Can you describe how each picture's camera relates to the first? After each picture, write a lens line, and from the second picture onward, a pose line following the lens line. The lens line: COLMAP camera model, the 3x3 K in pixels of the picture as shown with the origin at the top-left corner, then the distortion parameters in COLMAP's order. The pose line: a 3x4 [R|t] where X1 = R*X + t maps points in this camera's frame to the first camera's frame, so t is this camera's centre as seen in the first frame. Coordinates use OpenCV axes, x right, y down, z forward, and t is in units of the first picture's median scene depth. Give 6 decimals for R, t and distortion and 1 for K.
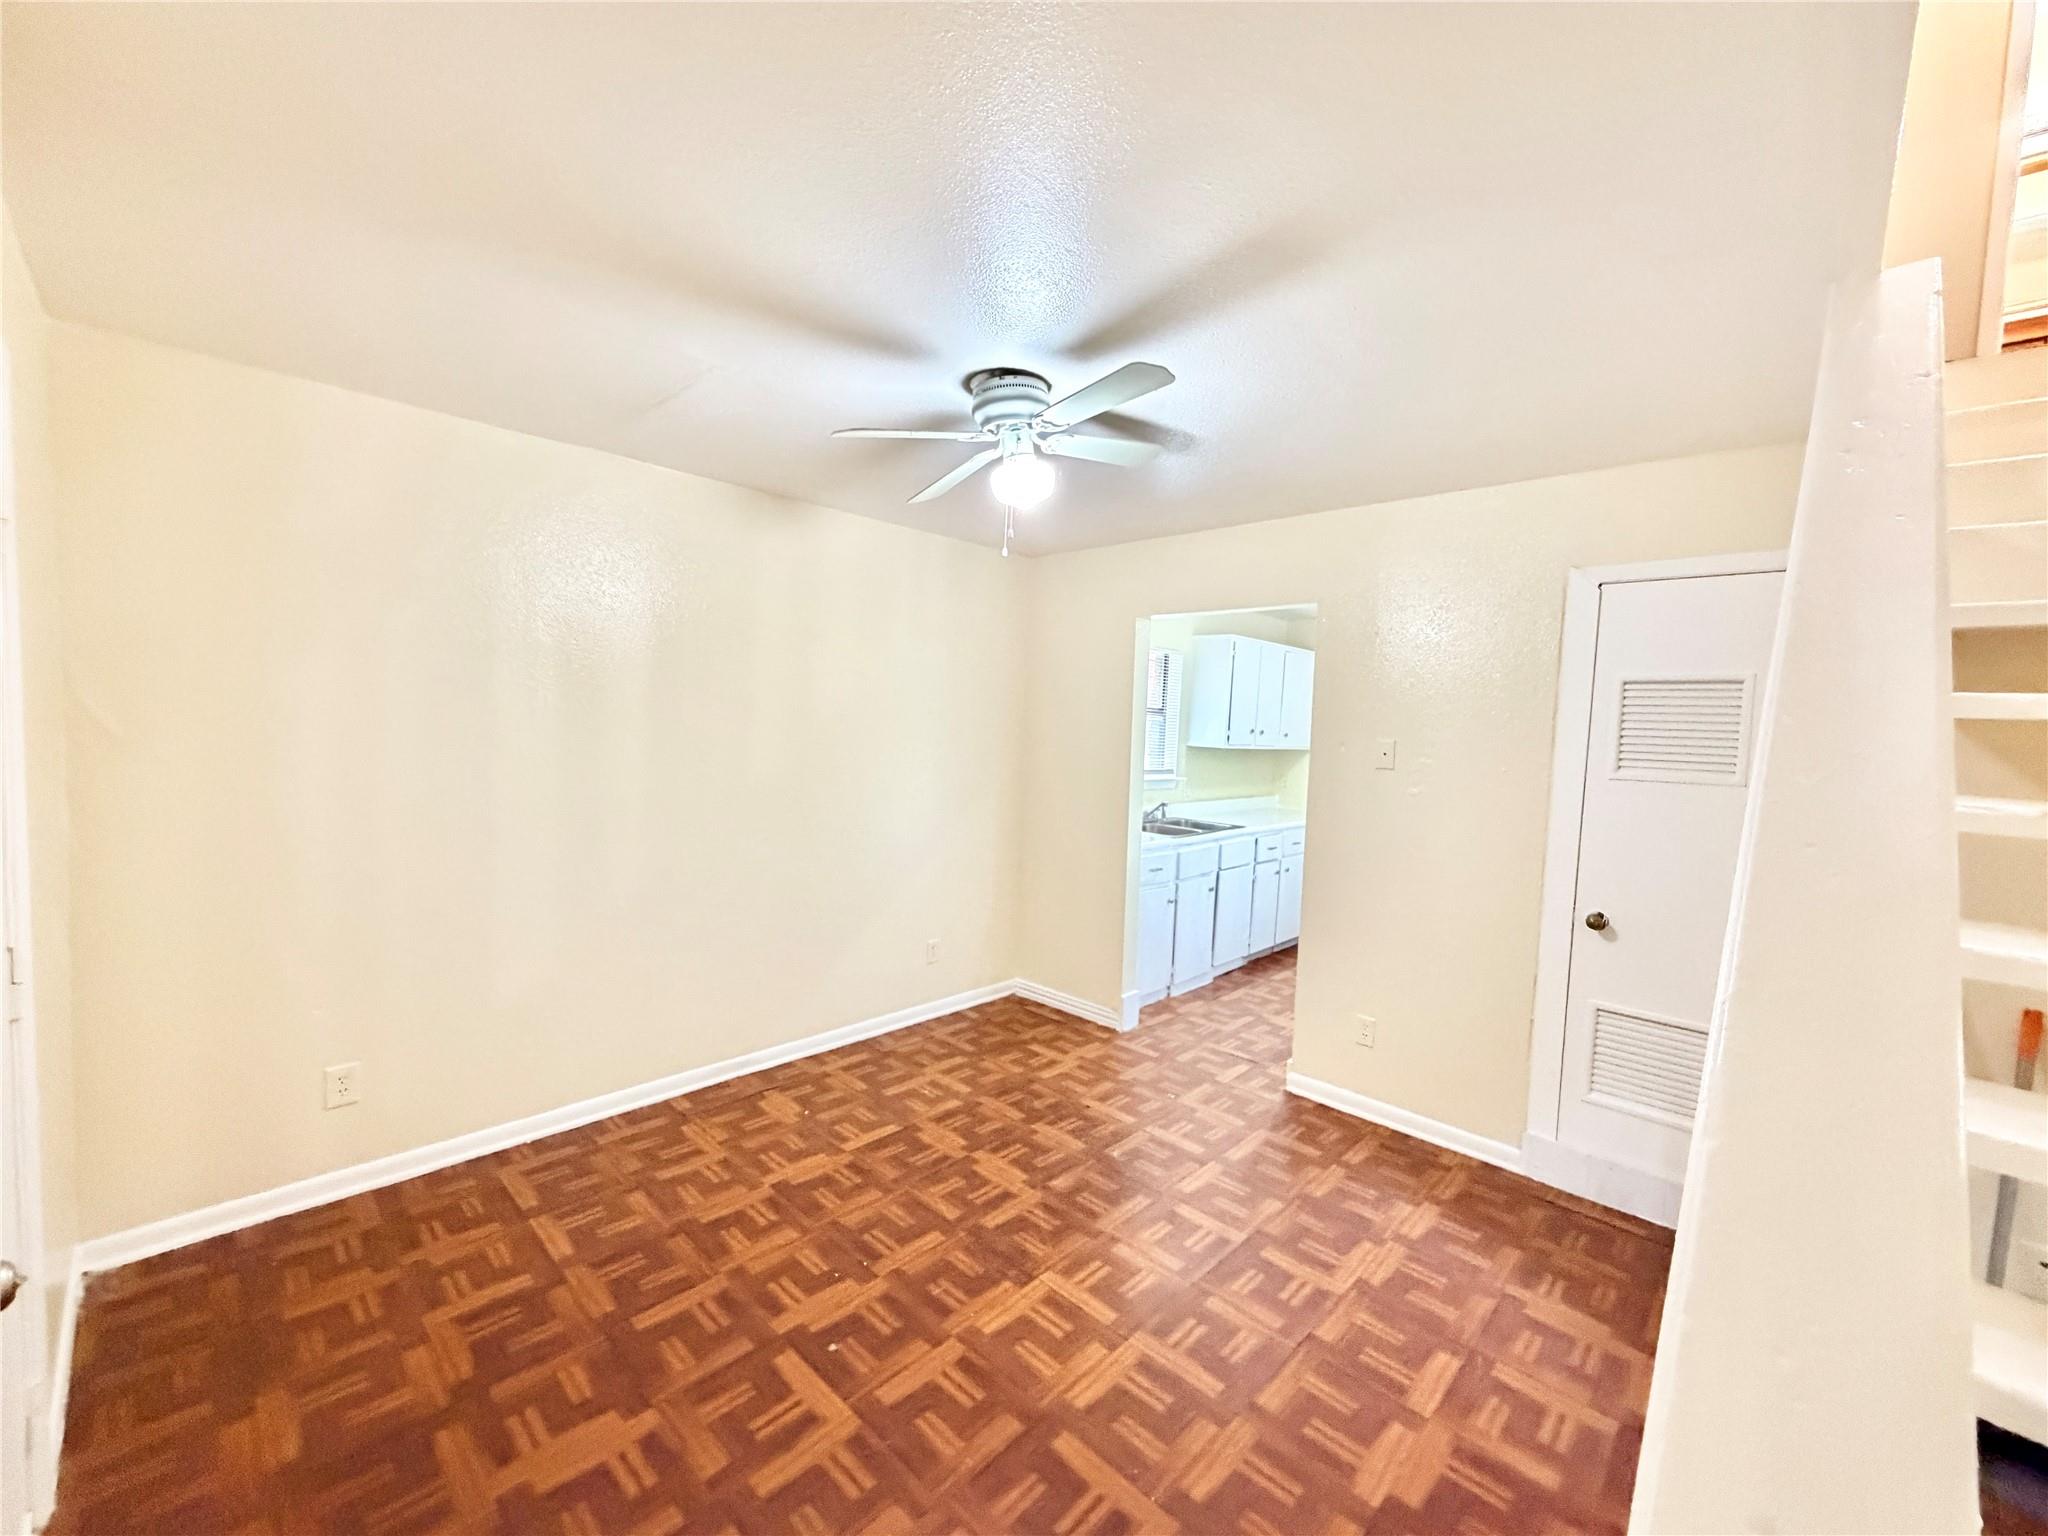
lens RADIAL K [[818.5, 0, 1018.9], [0, 818.5, 769.7], [0, 0, 1]] dist [0.001271, 0.000055]
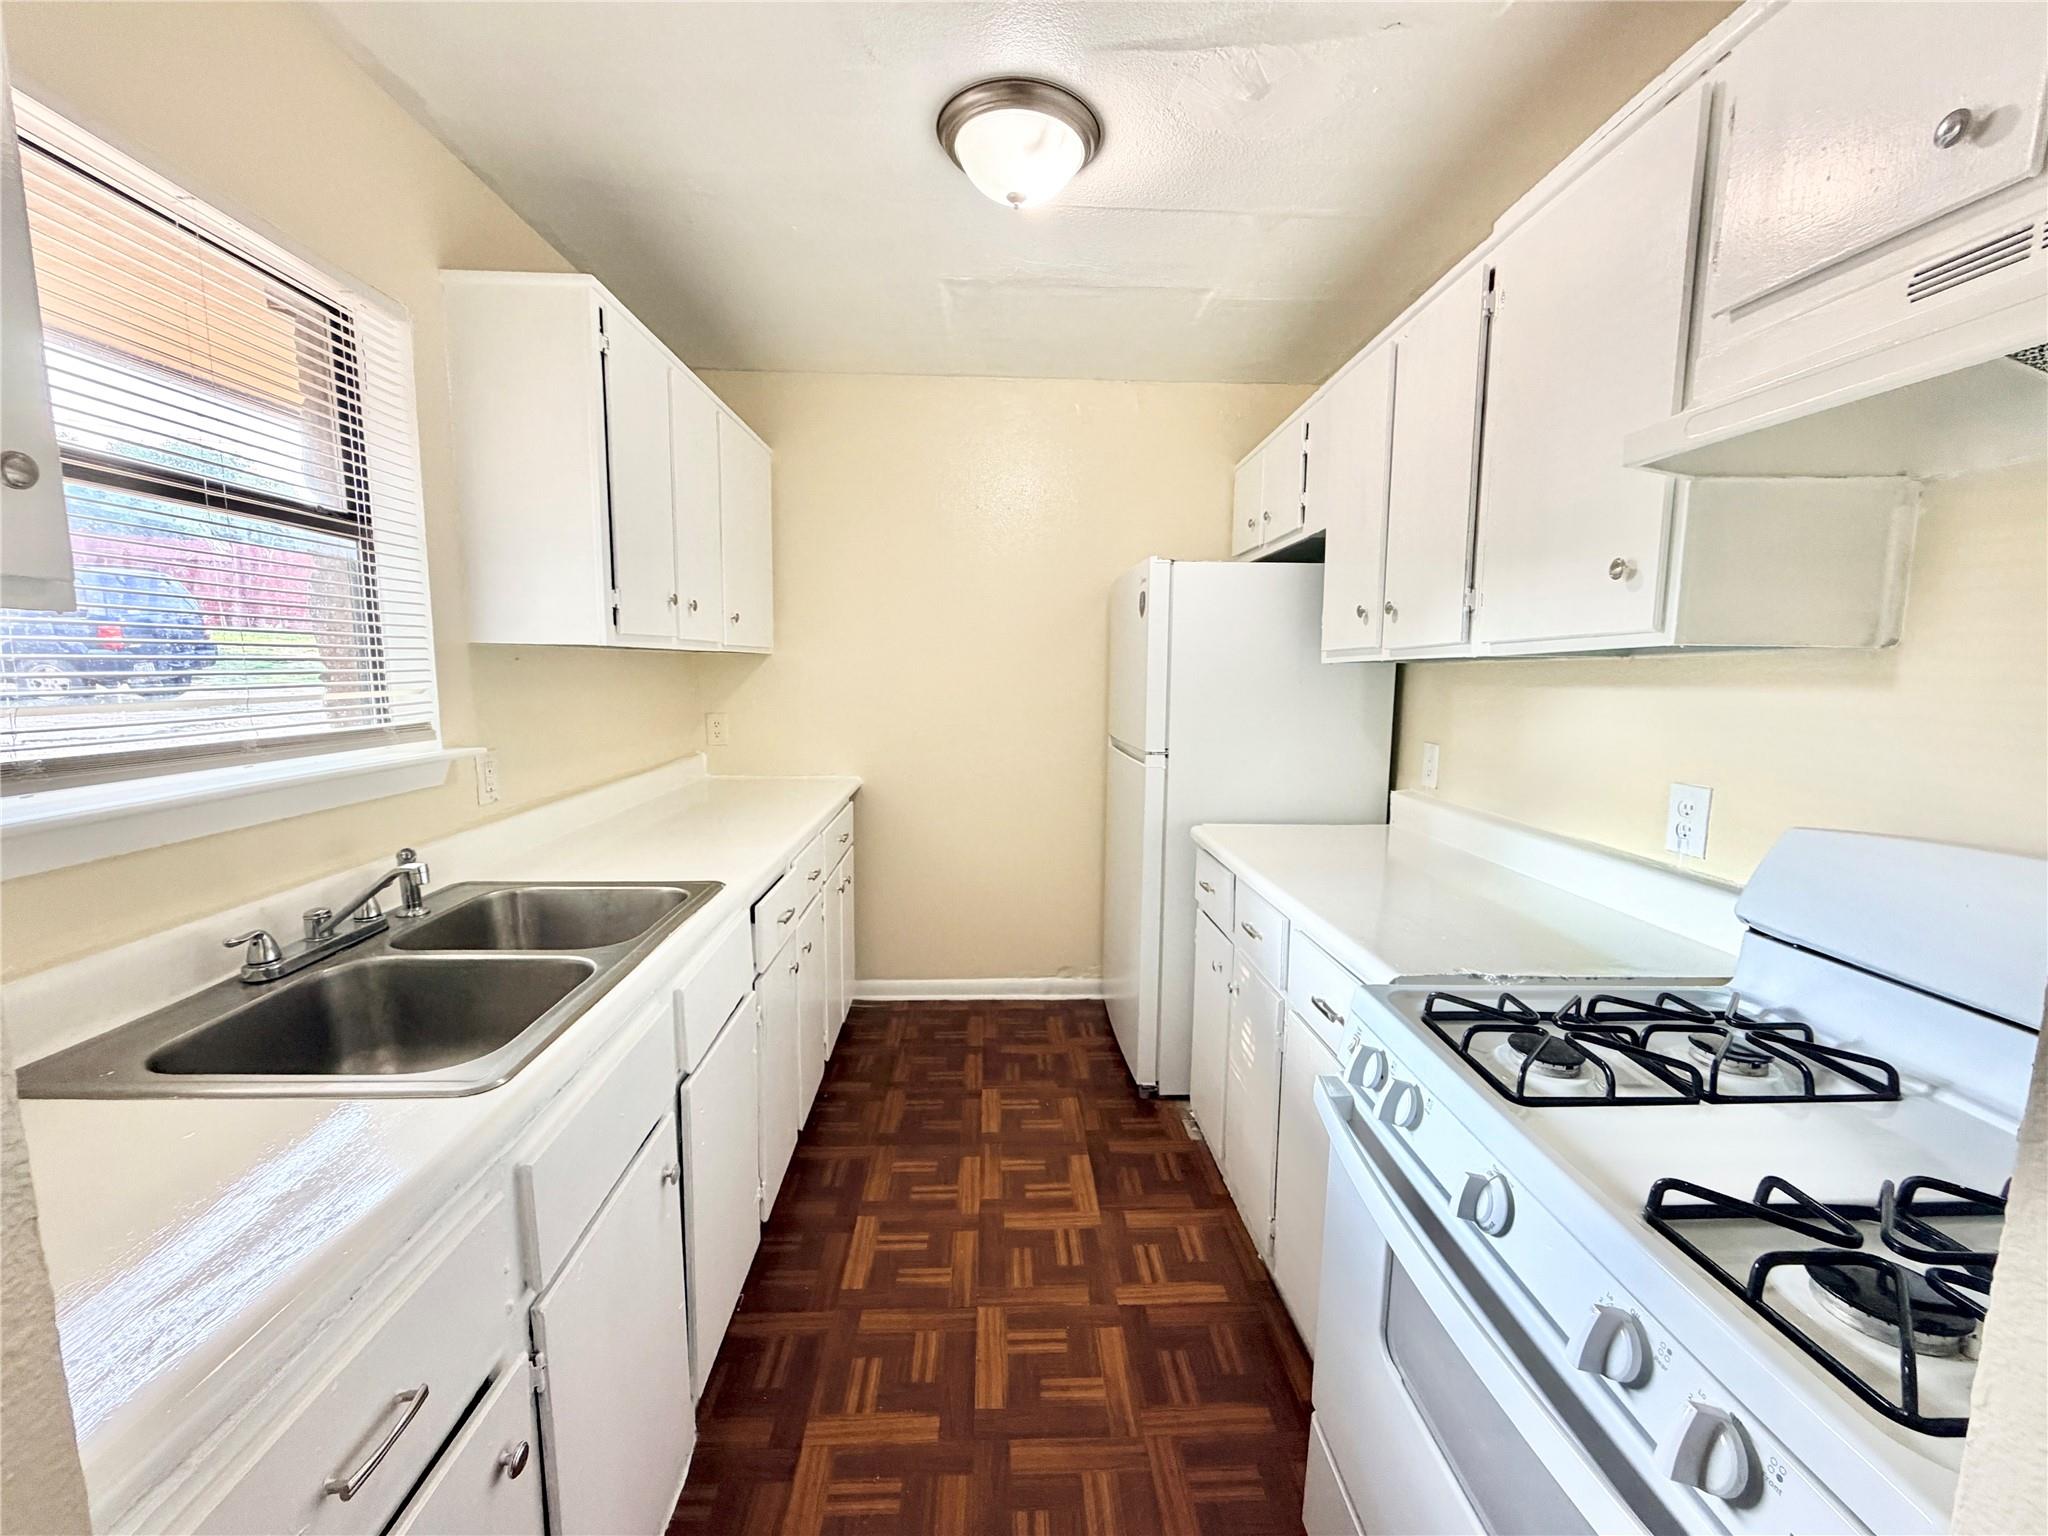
lens RADIAL K [[817.8, 0, 1019.3], [0, 817.8, 770.0], [0, 0, 1]] dist [-0.000635, 0.000358]
pose [[0.691647, -0.126810, 0.711016, 0.266798], [0.061483, 0.991230, 0.116977, -0.010290], [-0.719614, -0.037191, 0.693377, 1.382289]]
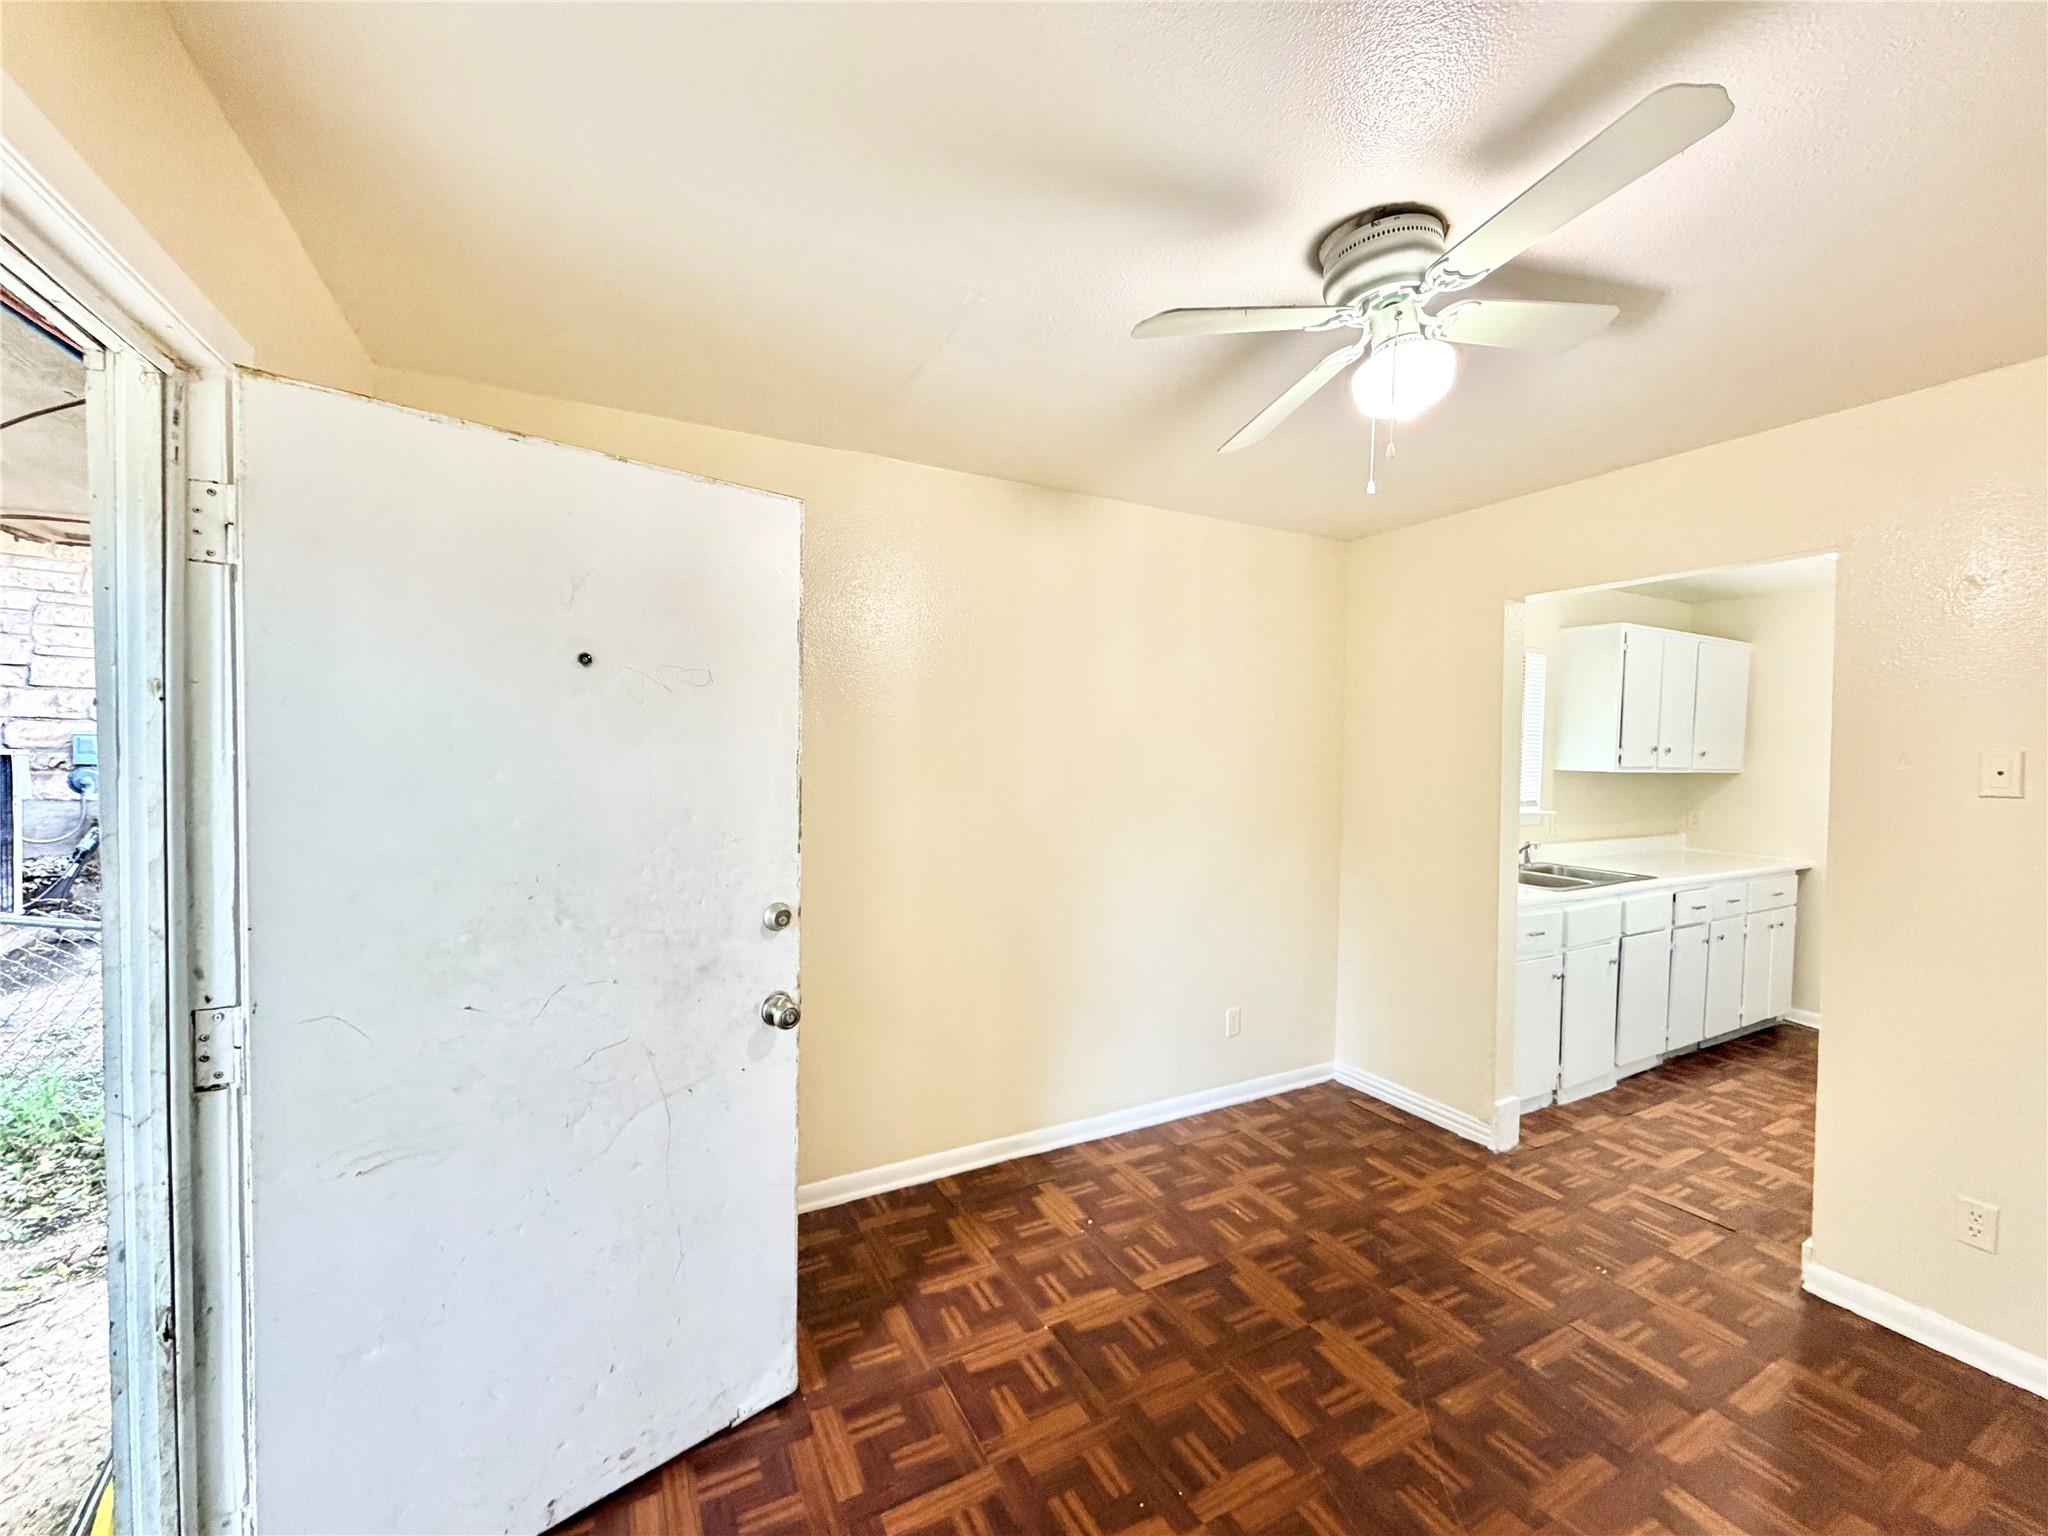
lens RADIAL K [[819.6, 0, 1020.0], [0, 819.6, 770.0], [0, 0, 1]] dist [0.000008, 0.000009]
pose [[0.950024, -0.016240, -0.311753, -0.076837], [0.003859, 0.999181, -0.040289, 0.000479], [0.312152, 0.037072, 0.949309, 0.222473]]
